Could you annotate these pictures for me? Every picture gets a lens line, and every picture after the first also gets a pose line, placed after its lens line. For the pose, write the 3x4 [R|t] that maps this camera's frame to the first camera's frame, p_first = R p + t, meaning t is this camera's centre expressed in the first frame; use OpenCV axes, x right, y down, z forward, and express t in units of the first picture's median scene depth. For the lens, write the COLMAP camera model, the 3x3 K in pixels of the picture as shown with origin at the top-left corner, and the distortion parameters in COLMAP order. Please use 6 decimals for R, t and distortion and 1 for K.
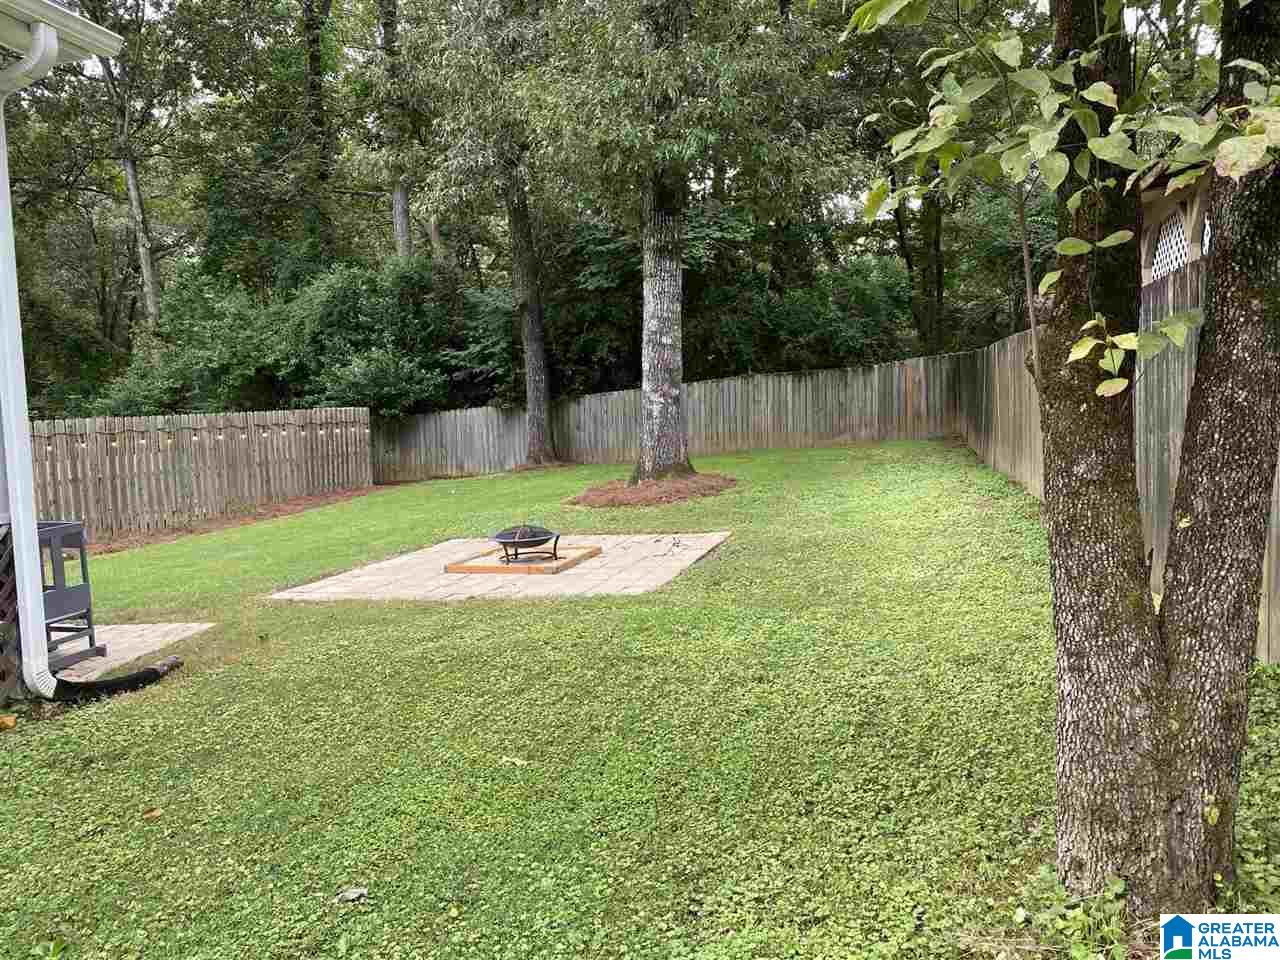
lens RADIAL K [[947.7, 0, 655.6], [0, 947.7, 502.8], [0, 0, 1]] dist [0.005992, -0.018562]
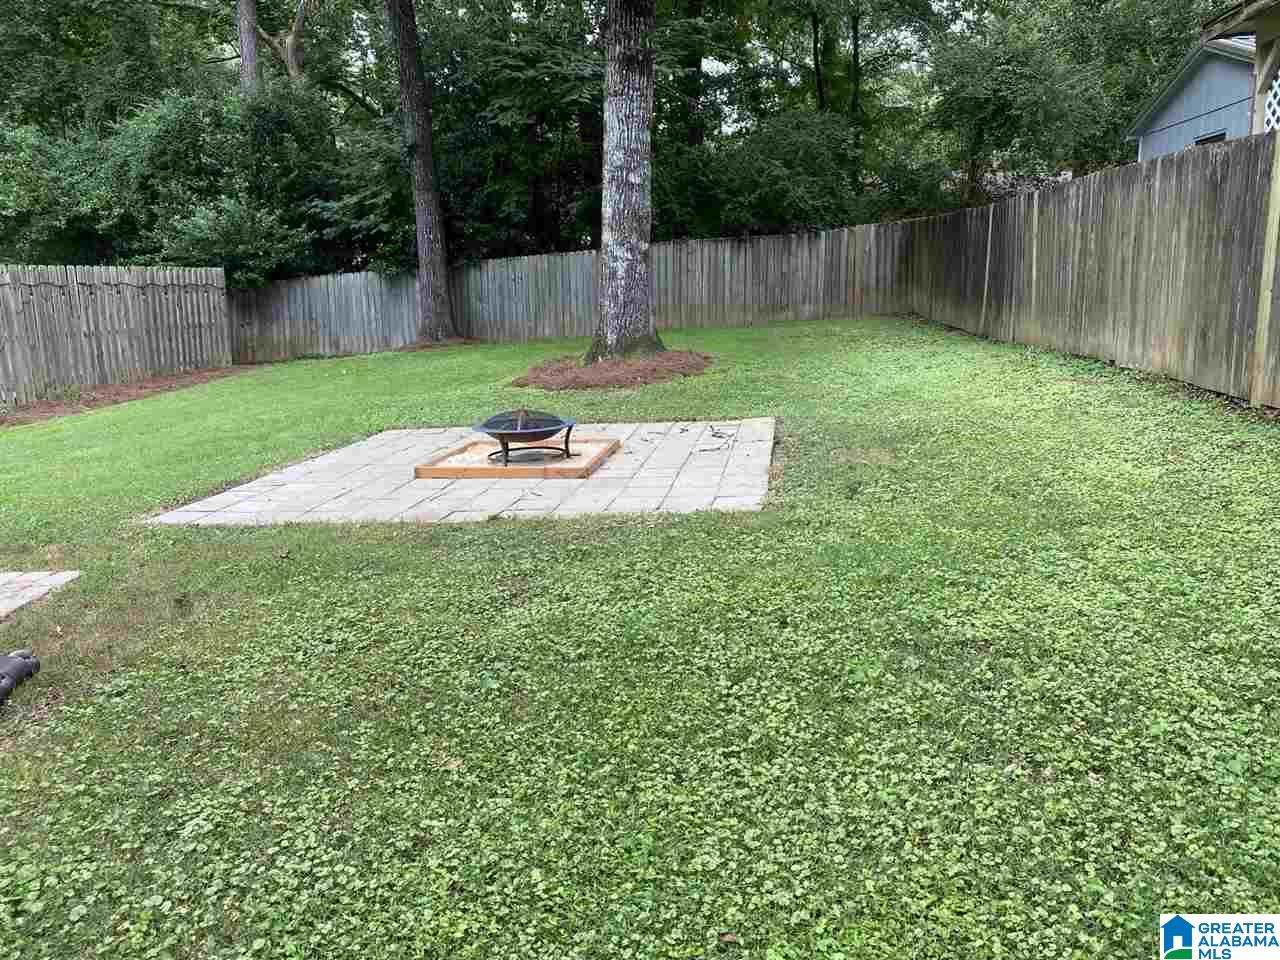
lens RADIAL K [[947.7, 0, 639.9], [0, 947.7, 486.7], [0, 0, 1]] dist [0.005992, -0.018562]
pose [[0.988749, -0.013705, 0.148952, -0.072266], [-0.001094, 0.995105, 0.098821, 0.004832], [-0.149578, -0.097872, 0.983894, 0.129604]]
